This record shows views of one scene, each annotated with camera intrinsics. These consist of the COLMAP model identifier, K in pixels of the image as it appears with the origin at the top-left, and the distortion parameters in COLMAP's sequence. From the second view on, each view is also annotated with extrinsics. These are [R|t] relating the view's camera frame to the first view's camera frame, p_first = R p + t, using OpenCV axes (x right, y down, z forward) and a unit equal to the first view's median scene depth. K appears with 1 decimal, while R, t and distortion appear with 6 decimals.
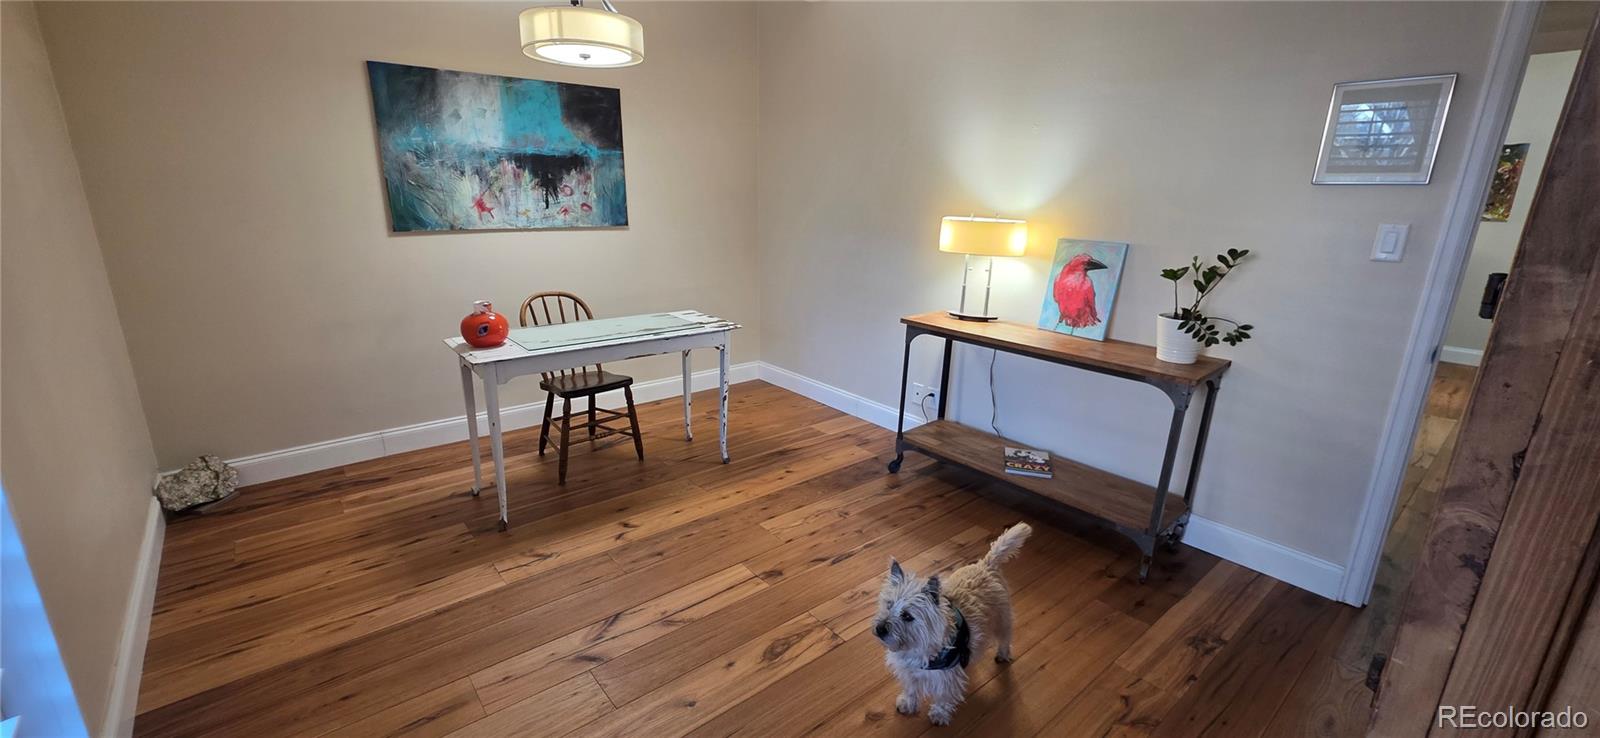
lens RADIAL K [[642.5, 0, 802.1], [0, 642.5, 369.9], [0, 0, 1]] dist [0.002928, 0.000201]
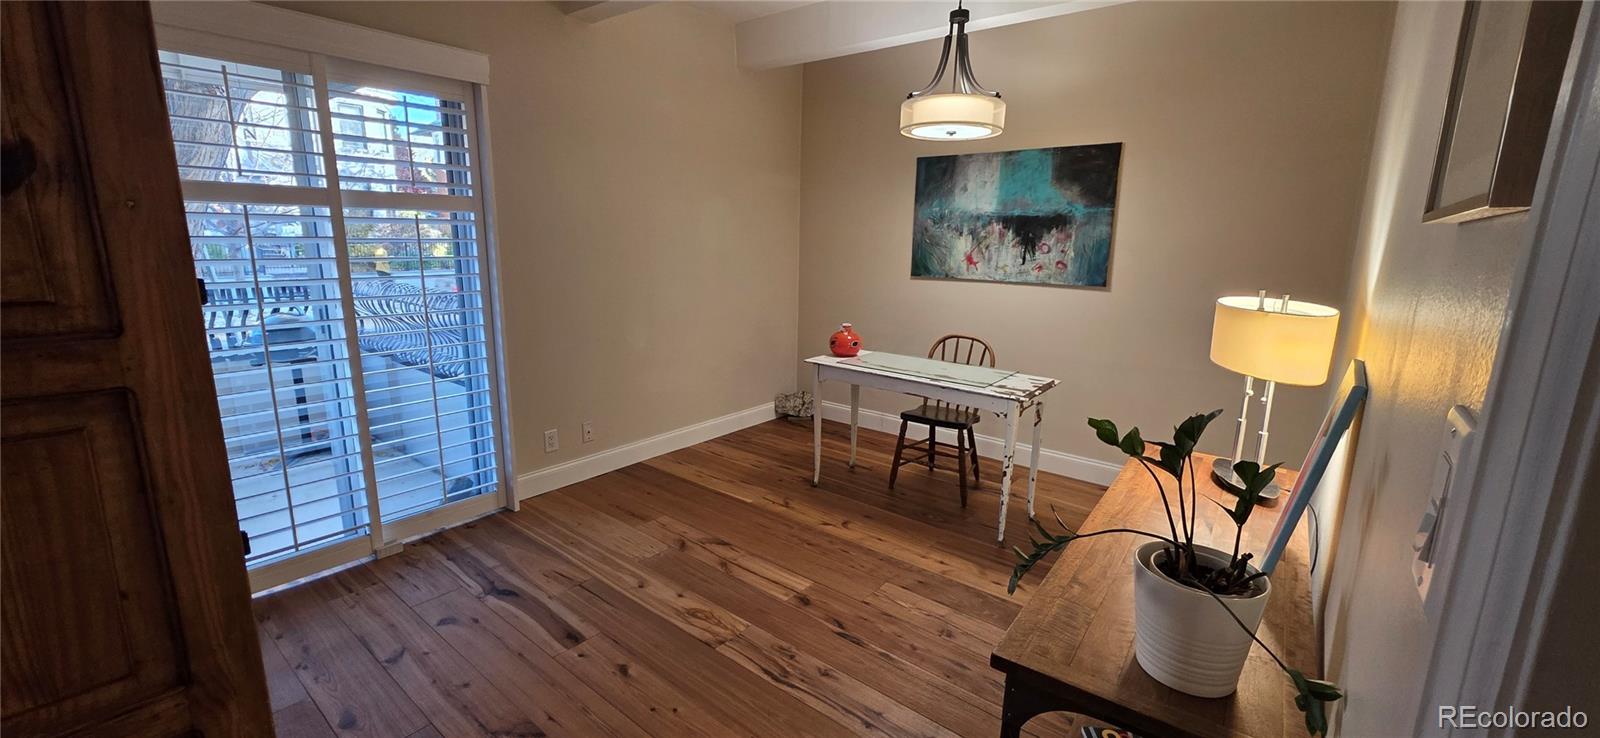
lens RADIAL K [[642.5, 0, 799.5], [0, 642.5, 369.0], [0, 0, 1]] dist [0.002928, 0.000201]
pose [[0.188383, 0.188988, -0.963740, 0.718955], [-0.278307, 0.951356, 0.132159, -0.145769], [0.941837, 0.243319, 0.231817, 0.522701]]
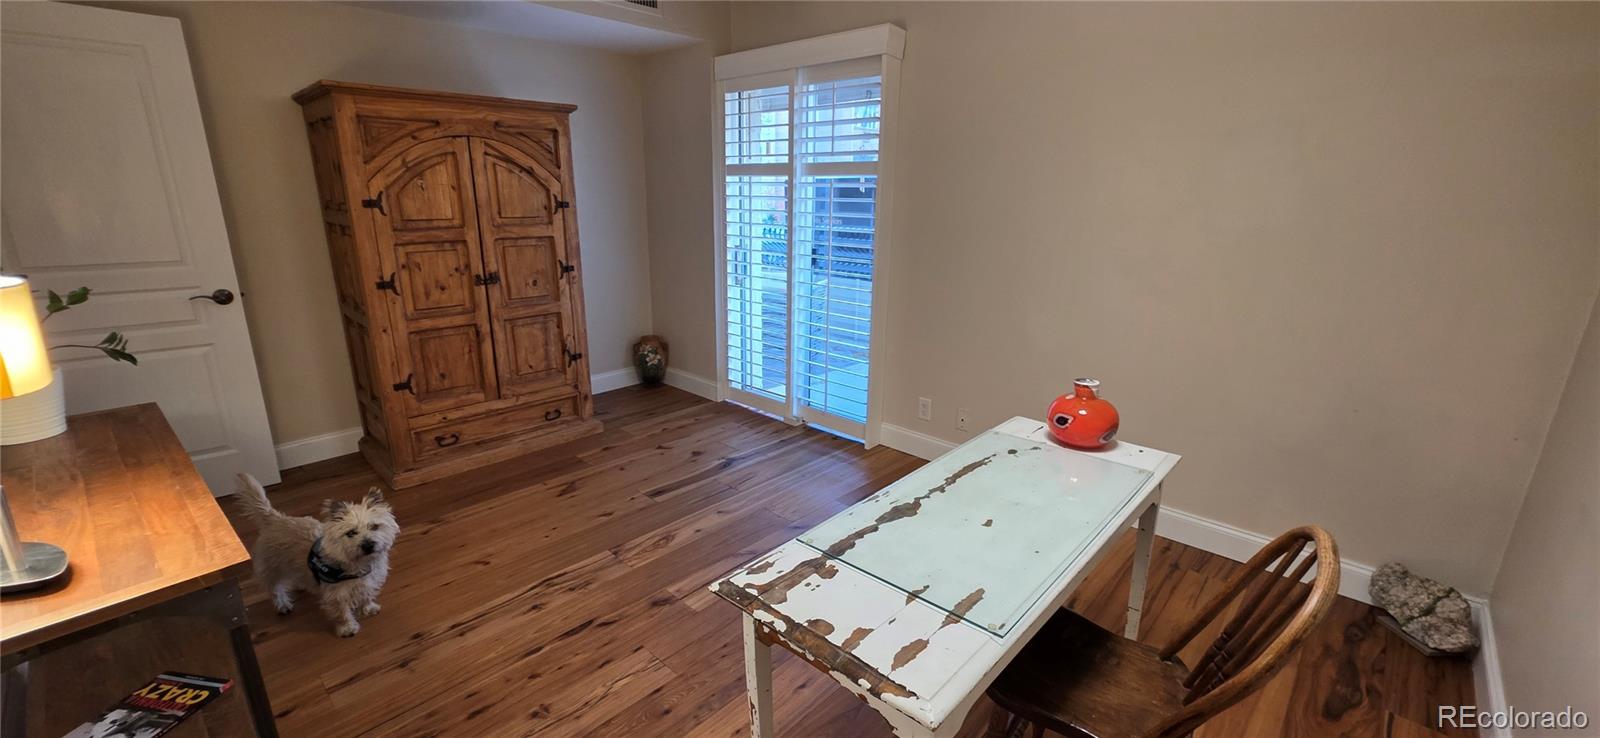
lens RADIAL K [[642.5, 0, 799.7], [0, 642.5, 372.1], [0, 0, 1]] dist [0.002928, 0.000201]
pose [[-0.992913, 0.003730, -0.118787, -0.107699], [-0.058641, 0.853985, 0.516983, -0.377789], [0.103370, 0.520284, -0.847714, 1.315156]]
